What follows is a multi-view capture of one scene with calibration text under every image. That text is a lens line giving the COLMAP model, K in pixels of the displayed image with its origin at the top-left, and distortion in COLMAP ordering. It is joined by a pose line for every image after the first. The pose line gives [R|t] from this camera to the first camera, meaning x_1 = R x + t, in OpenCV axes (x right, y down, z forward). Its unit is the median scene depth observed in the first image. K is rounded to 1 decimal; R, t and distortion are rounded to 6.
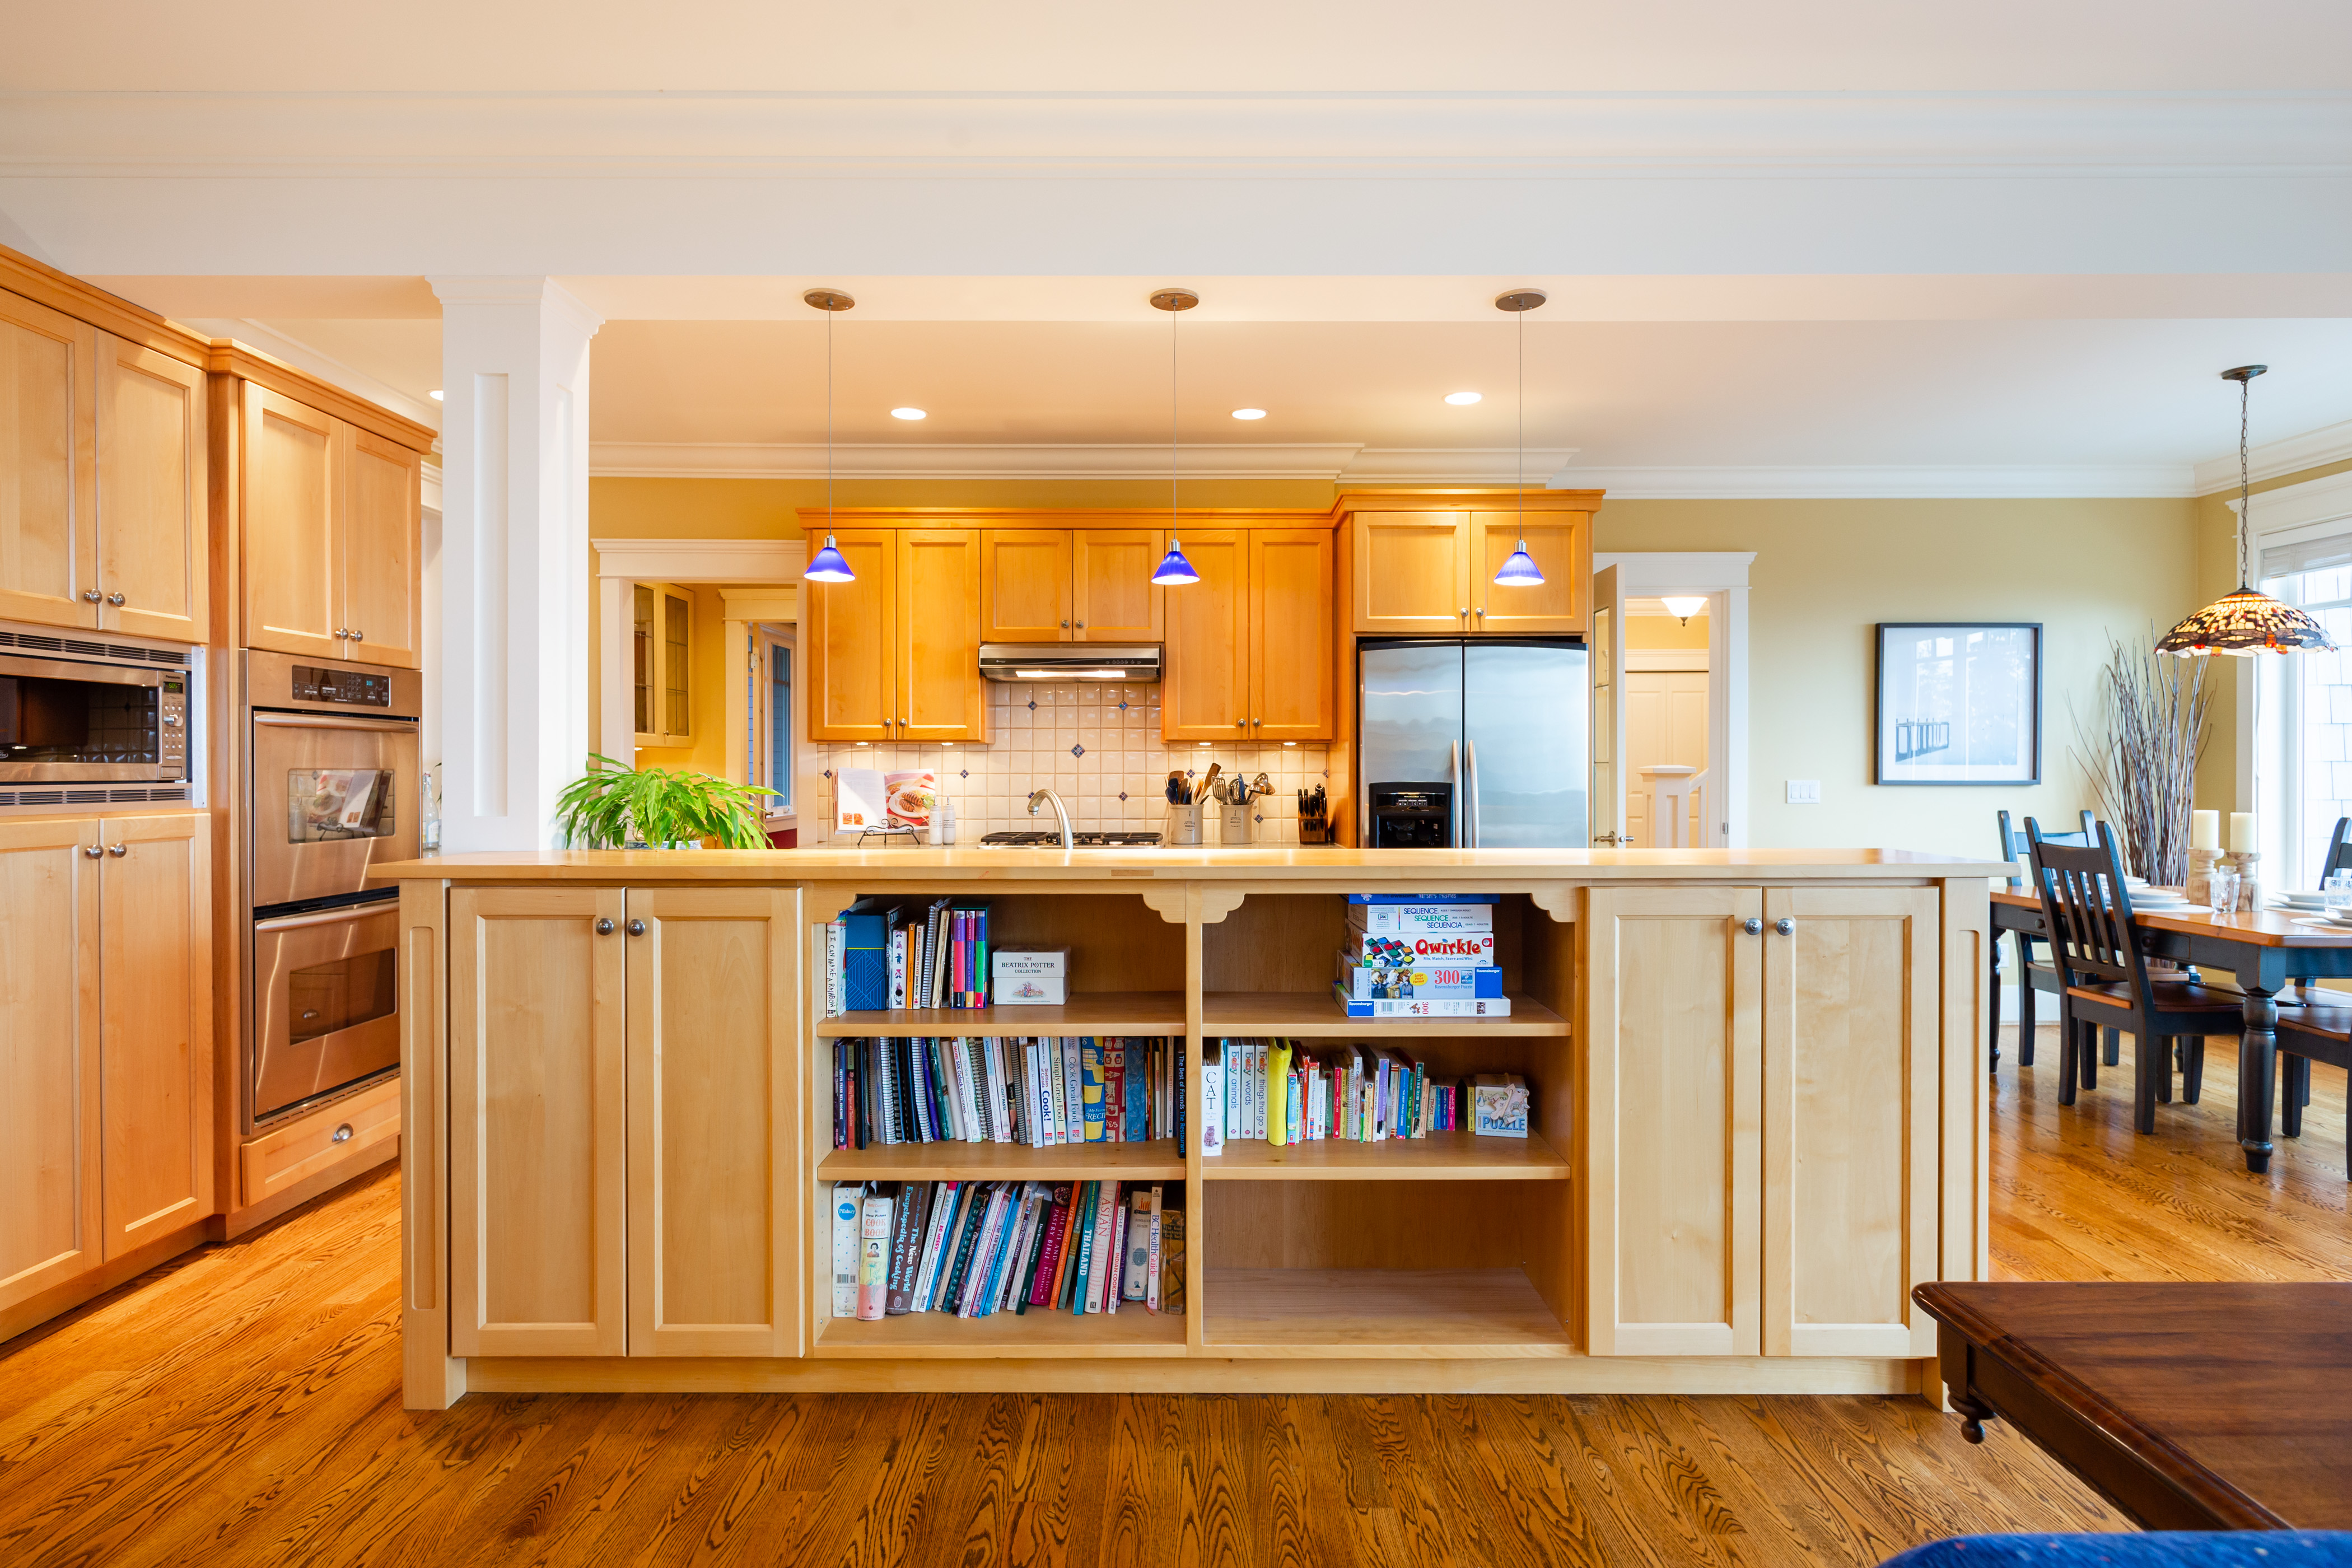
lens RADIAL K [[1217.2, 0, 1168.3], [0, 1217.2, 776.2], [0, 0, 1]] dist [0.001106, -0.002622]
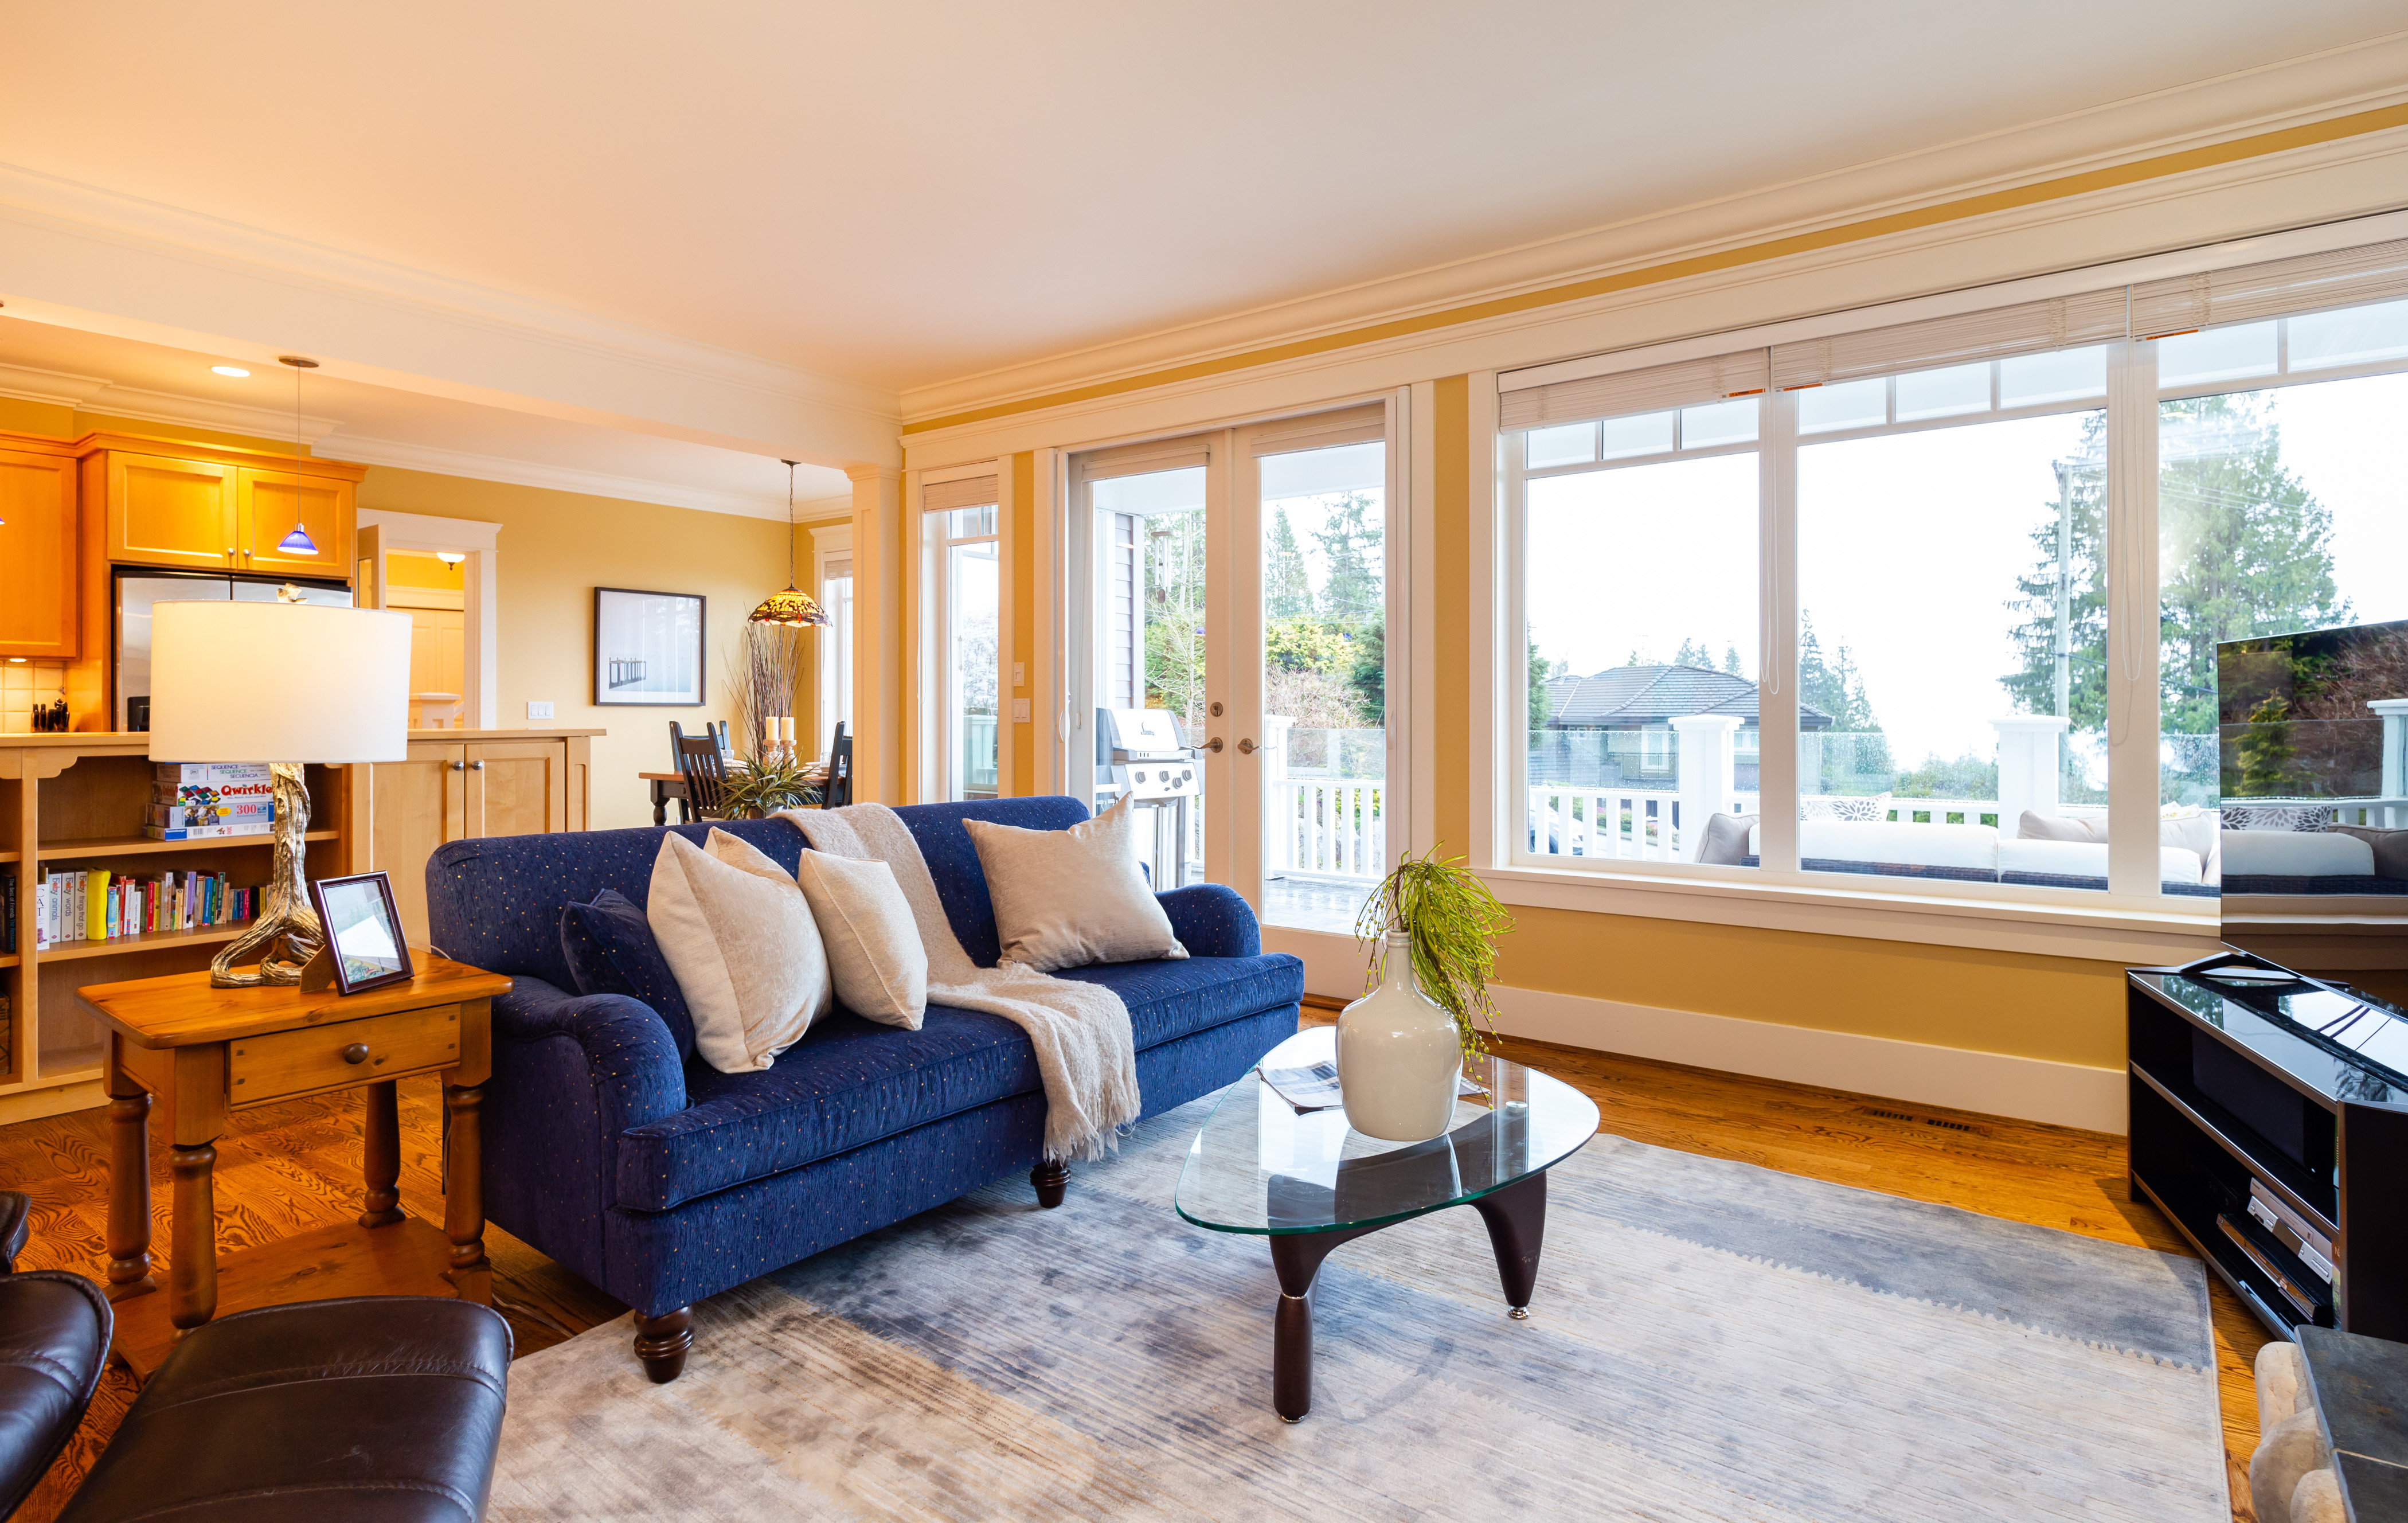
lens RADIAL K [[1244.9, 0, 1208.2], [0, 1244.9, 711.1], [0, 0, 1]] dist [0.002840, -0.006040]
pose [[0.594727, 0.000845, 0.803927, -0.171989], [0.004136, 0.999983, -0.004110, 0.029295], [-0.803917, 0.005769, 0.594713, -0.502312]]
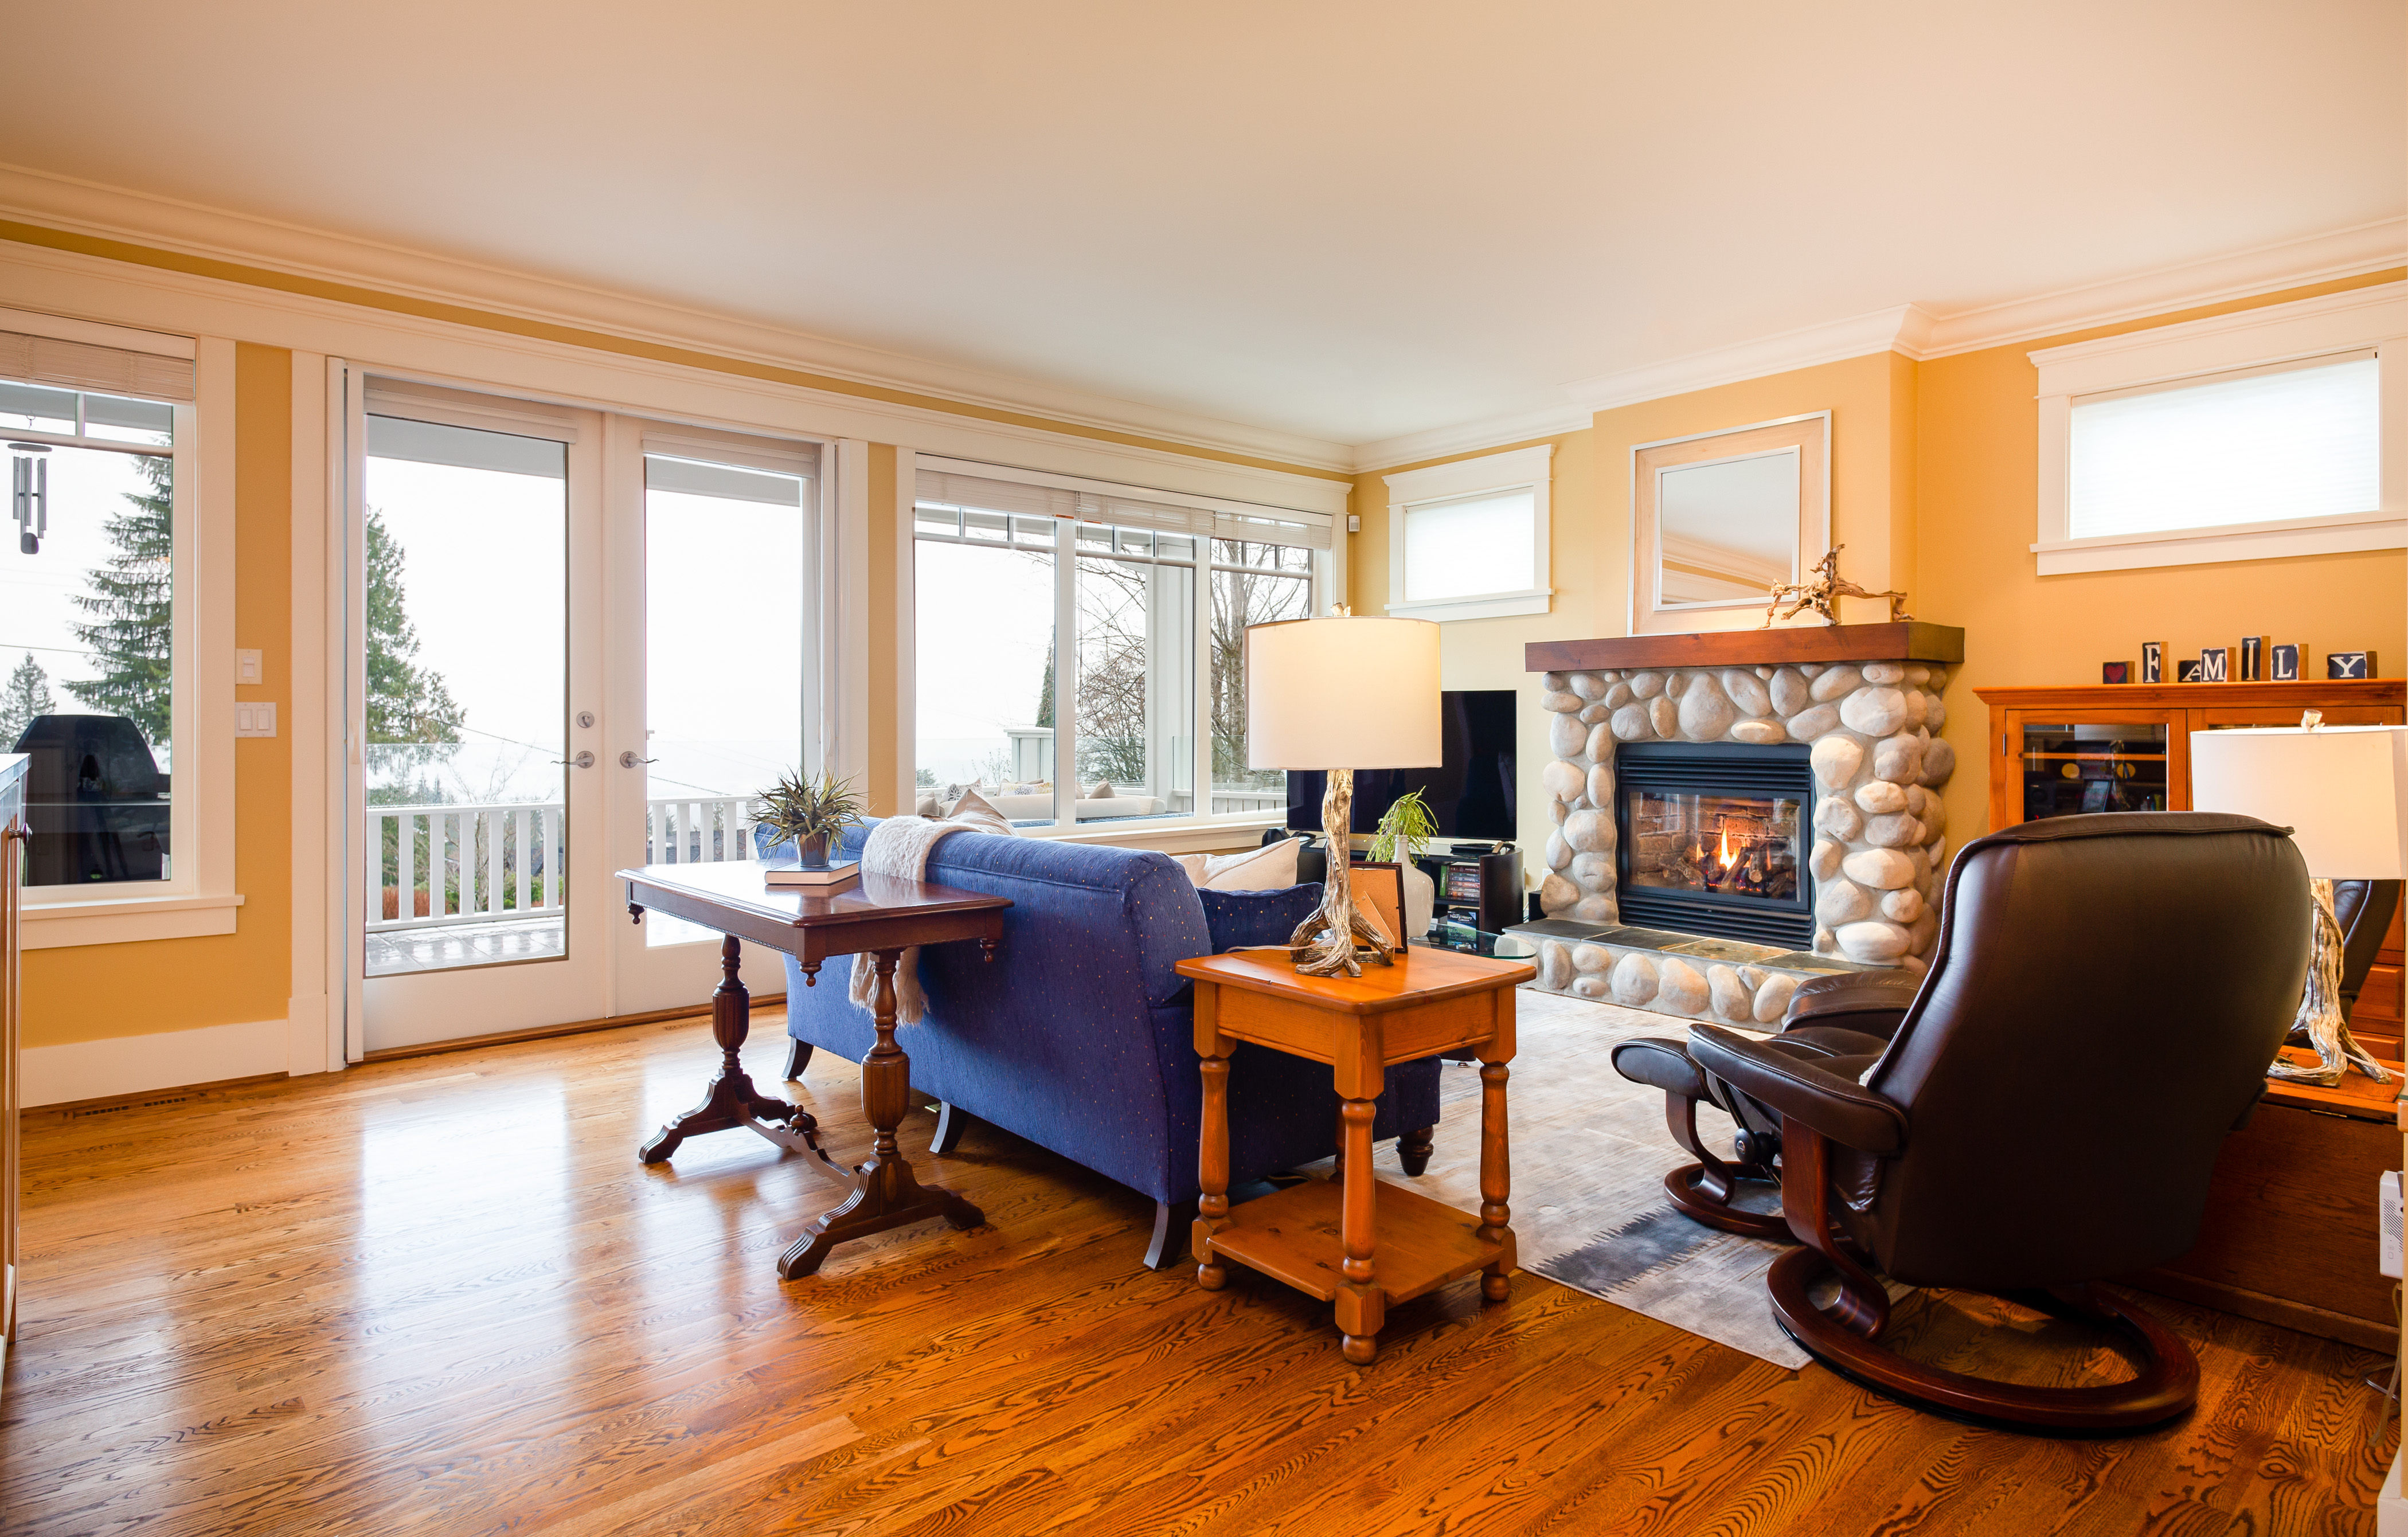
lens RADIAL K [[1272.1, 0, 1199.3], [0, 1272.1, 727.0], [0, 0, 1]] dist [-0.001972, -0.000878]
pose [[-0.659765, -0.001706, 0.751470, -0.369506], [0.002274, 0.999988, 0.004267, 0.024900], [-0.751469, 0.004524, -0.659753, 0.507468]]
